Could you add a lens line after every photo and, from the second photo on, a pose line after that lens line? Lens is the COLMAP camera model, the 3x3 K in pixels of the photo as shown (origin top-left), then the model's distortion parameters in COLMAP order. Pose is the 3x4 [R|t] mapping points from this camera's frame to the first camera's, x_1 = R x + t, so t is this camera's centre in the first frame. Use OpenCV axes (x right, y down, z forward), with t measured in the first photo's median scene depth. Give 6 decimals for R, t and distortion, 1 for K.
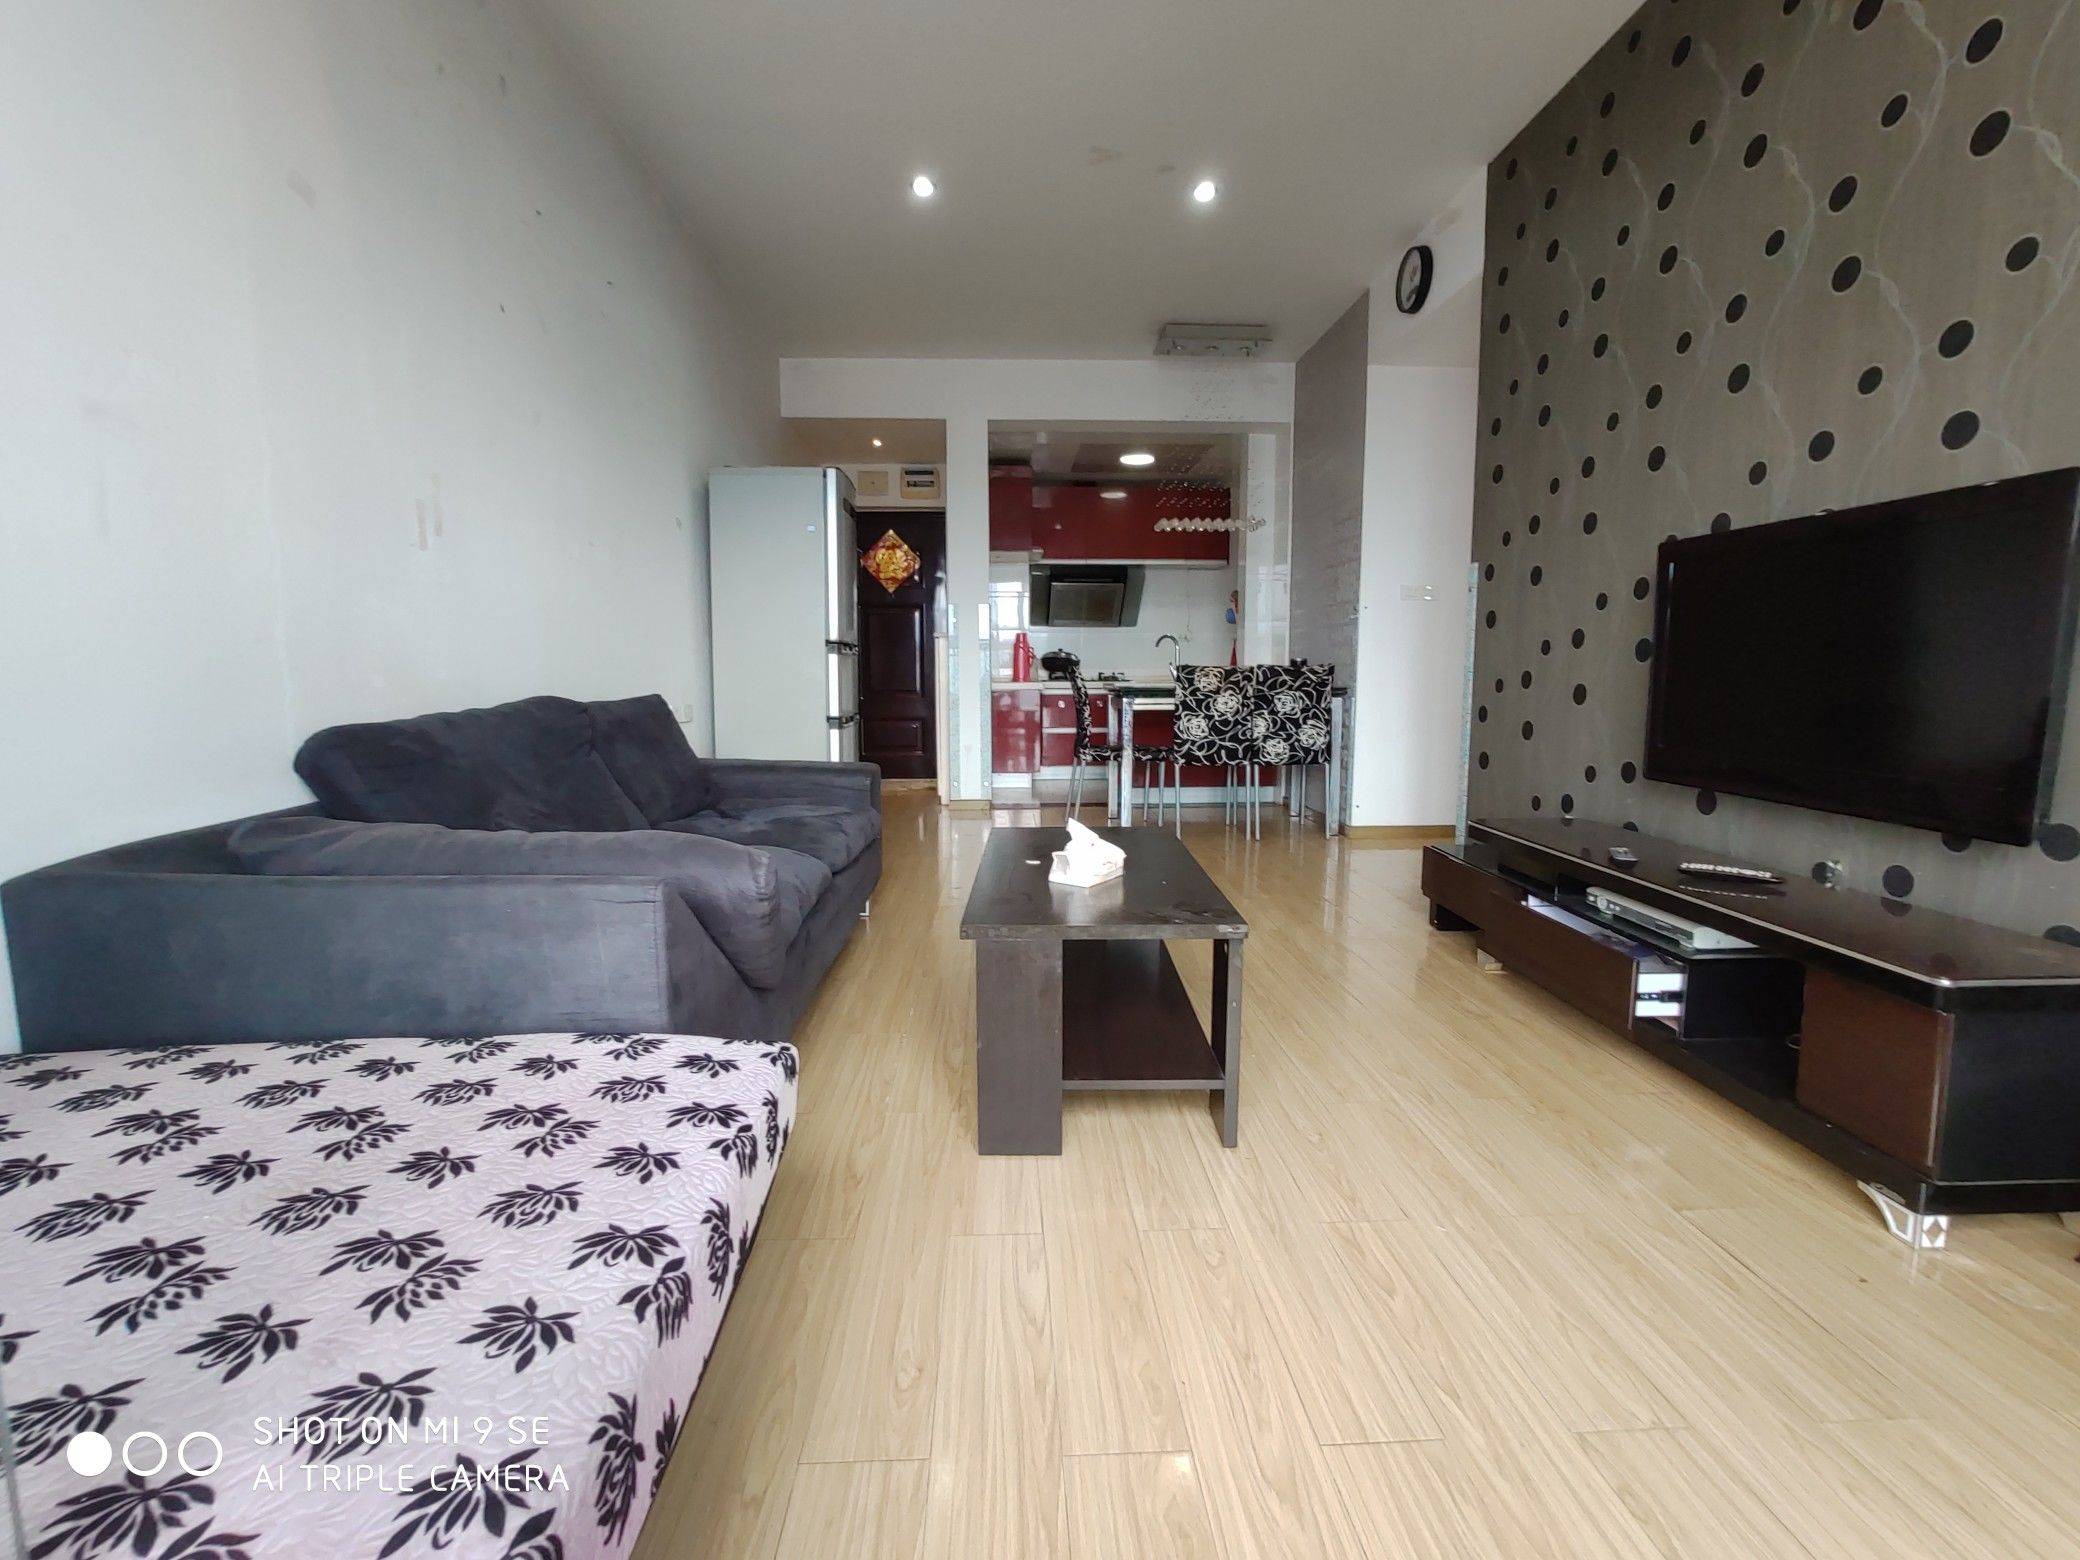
lens RADIAL K [[917.4, 0, 1040.0], [0, 917.4, 780.0], [0, 0, 1]] dist [-0.002923, -0.000053]
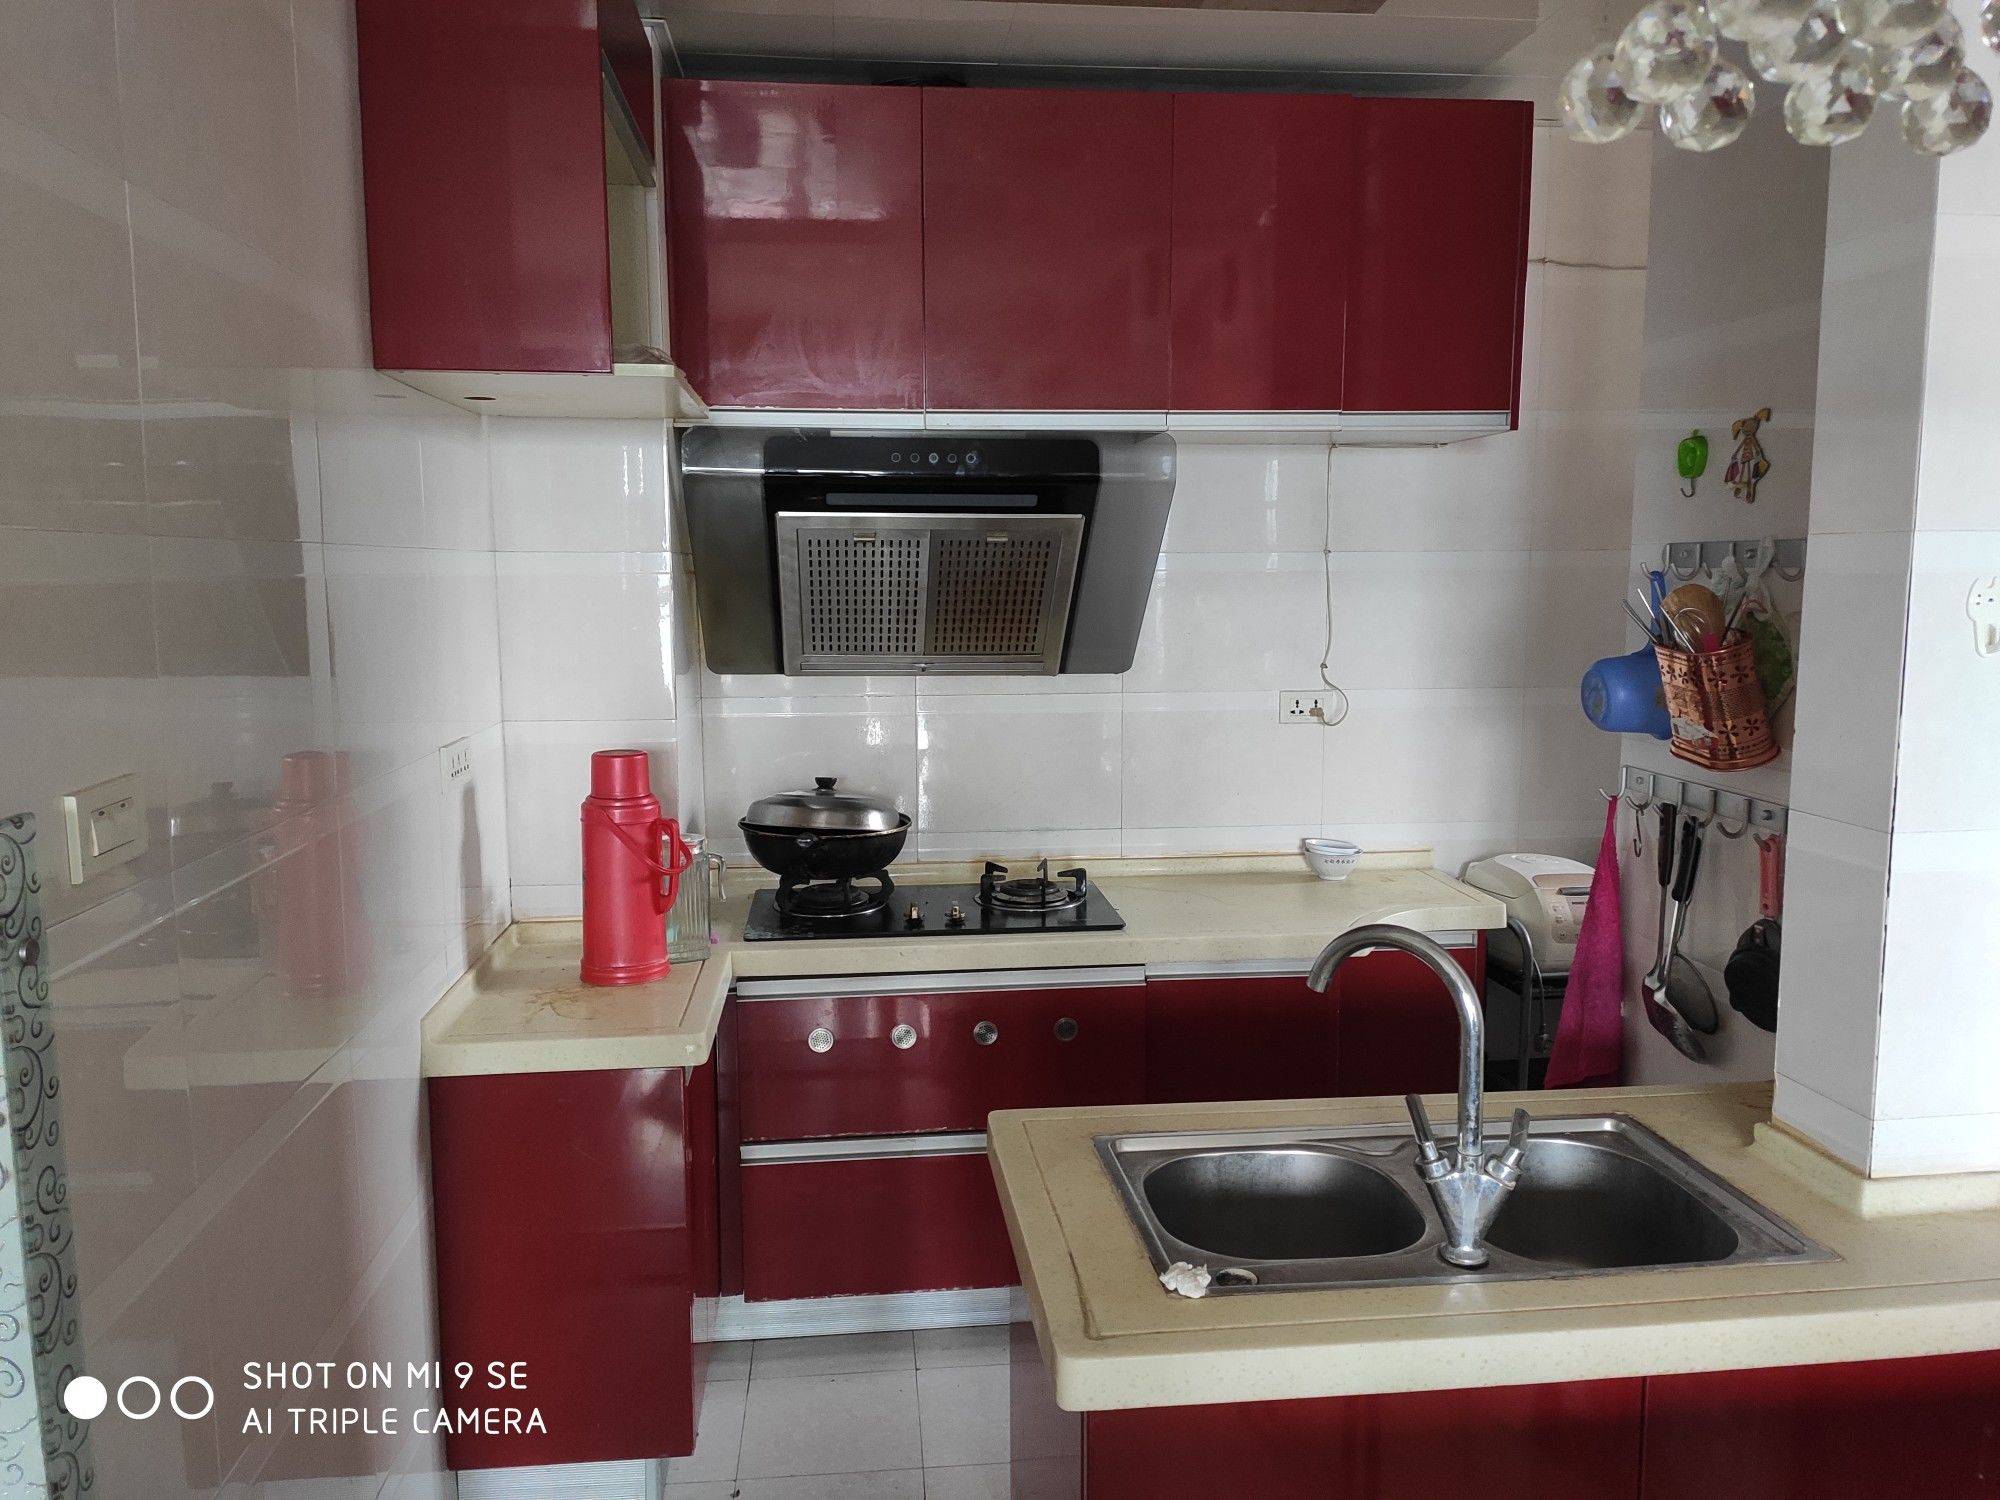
lens RADIAL K [[1503.8, 0, 1000.0], [0, 1503.8, 750.0], [0, 0, 1]] dist [0.007012, 0.001244]
pose [[0.999180, -0.009759, 0.039304, 0.068297], [0.009462, 0.999925, 0.007727, -0.193733], [-0.039377, -0.007348, 0.999197, 0.764128]]
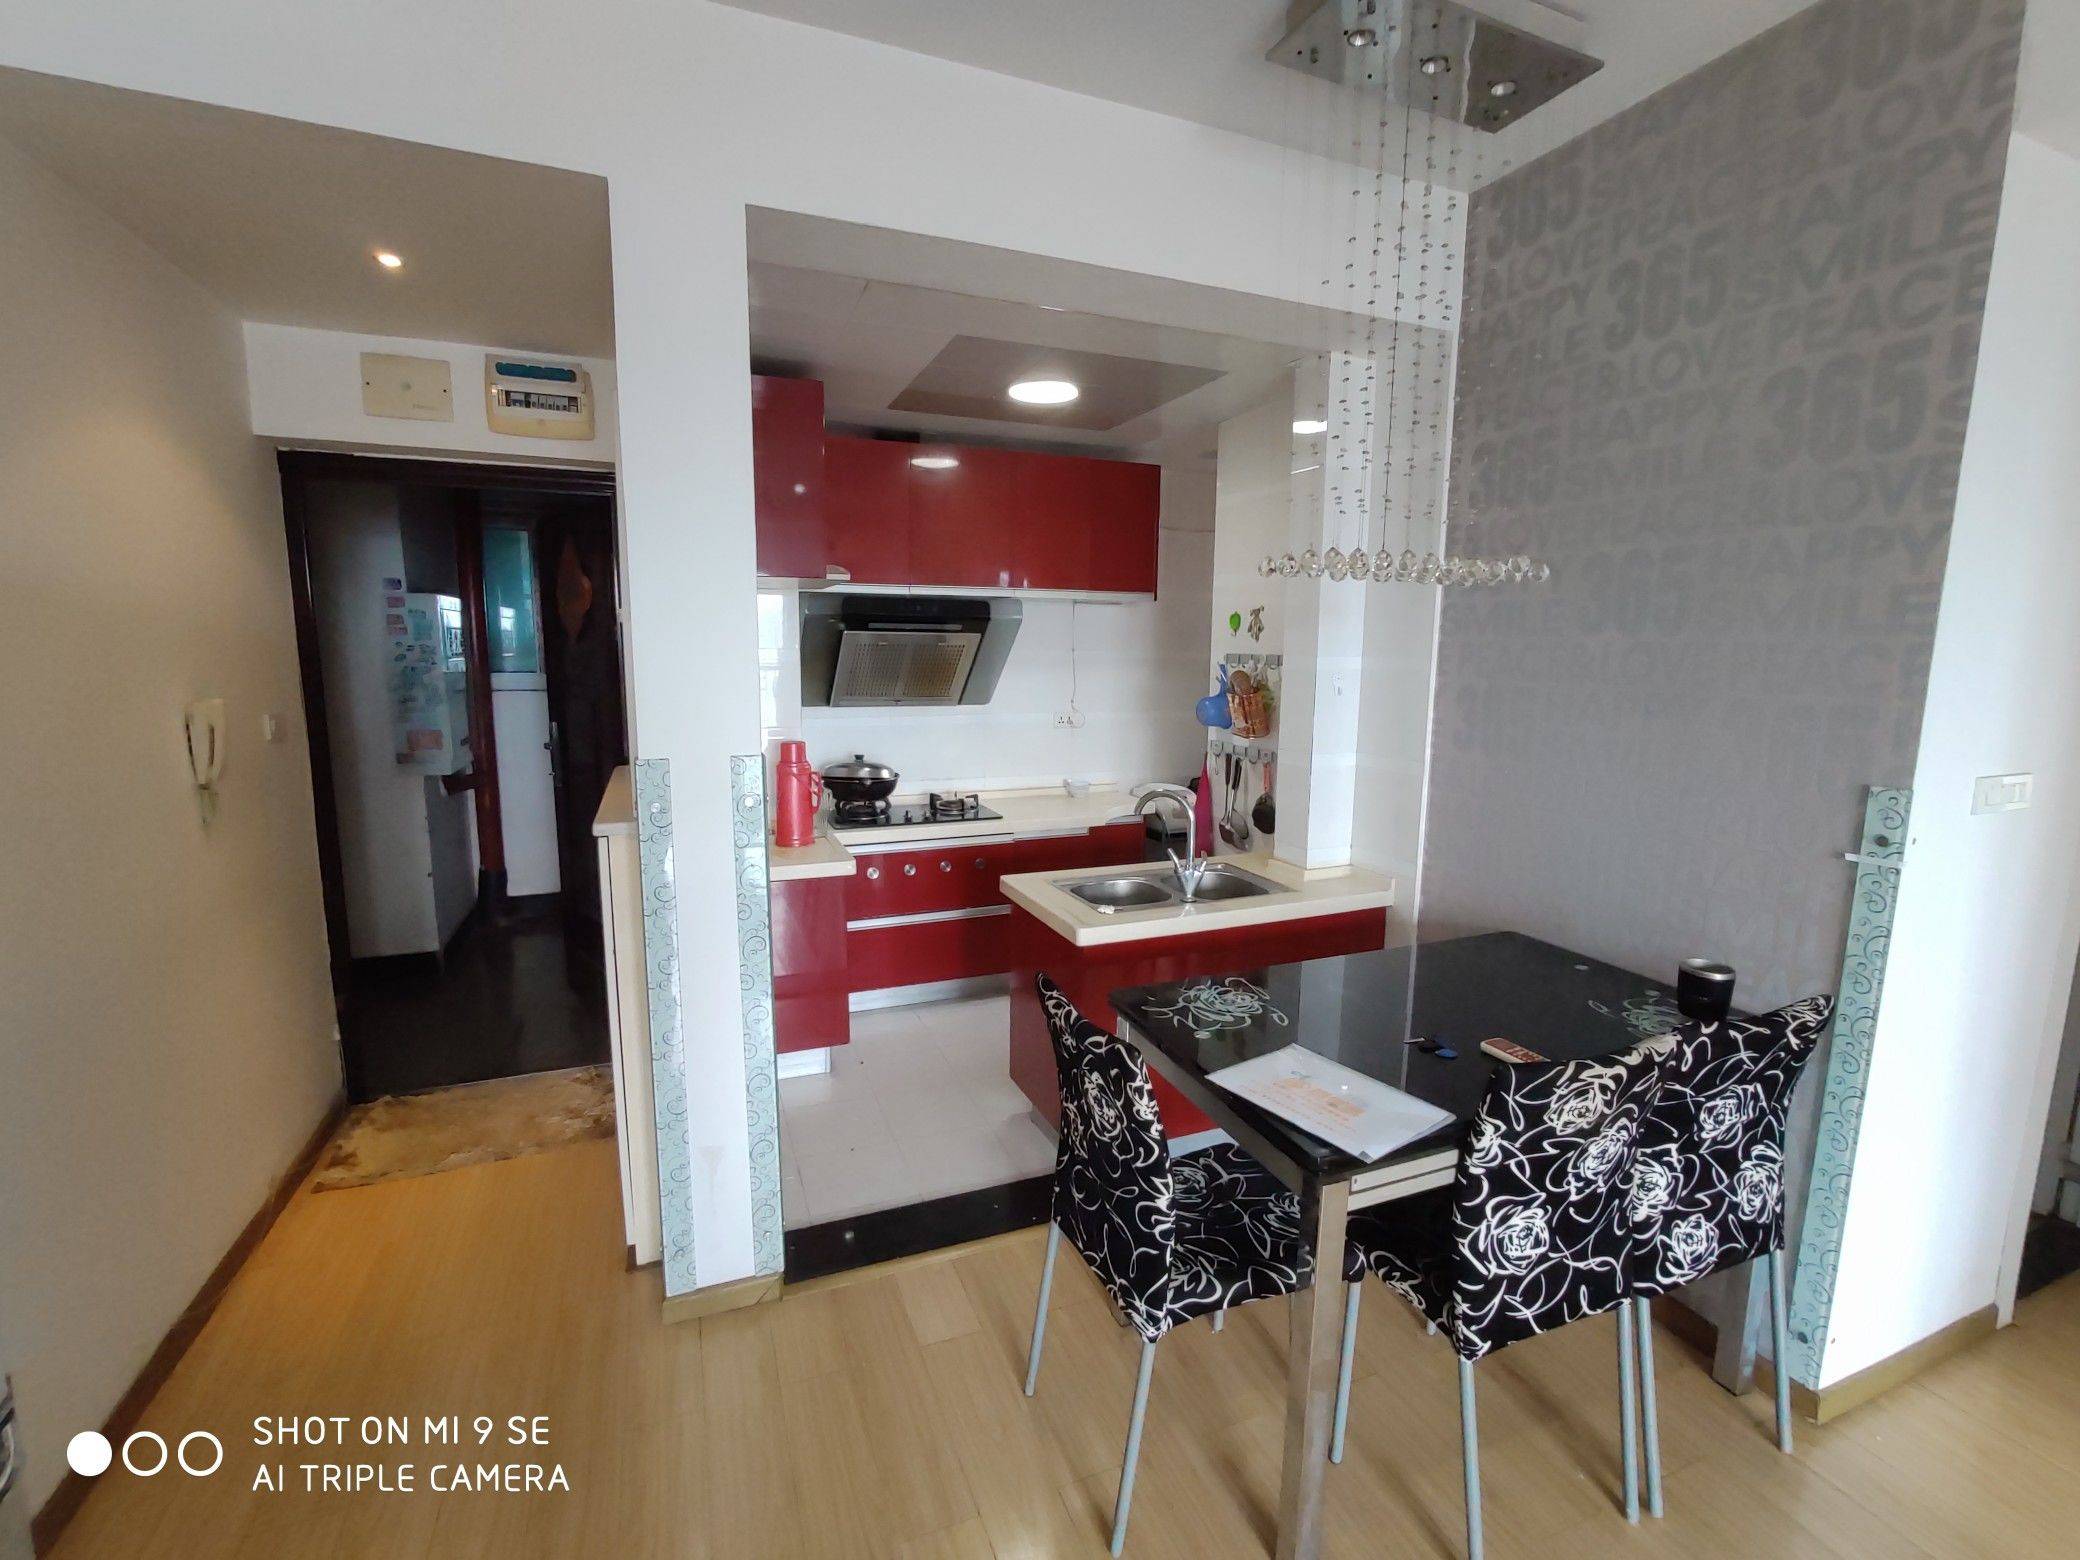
lens RADIAL K [[917.4, 0, 1040.0], [0, 917.4, 780.0], [0, 0, 1]] dist [-0.002923, -0.000053]
pose [[0.943084, -0.034192, 0.330792, -0.067196], [0.024618, 0.999149, 0.033091, -0.181374], [-0.331642, -0.023064, 0.943123, 0.604893]]
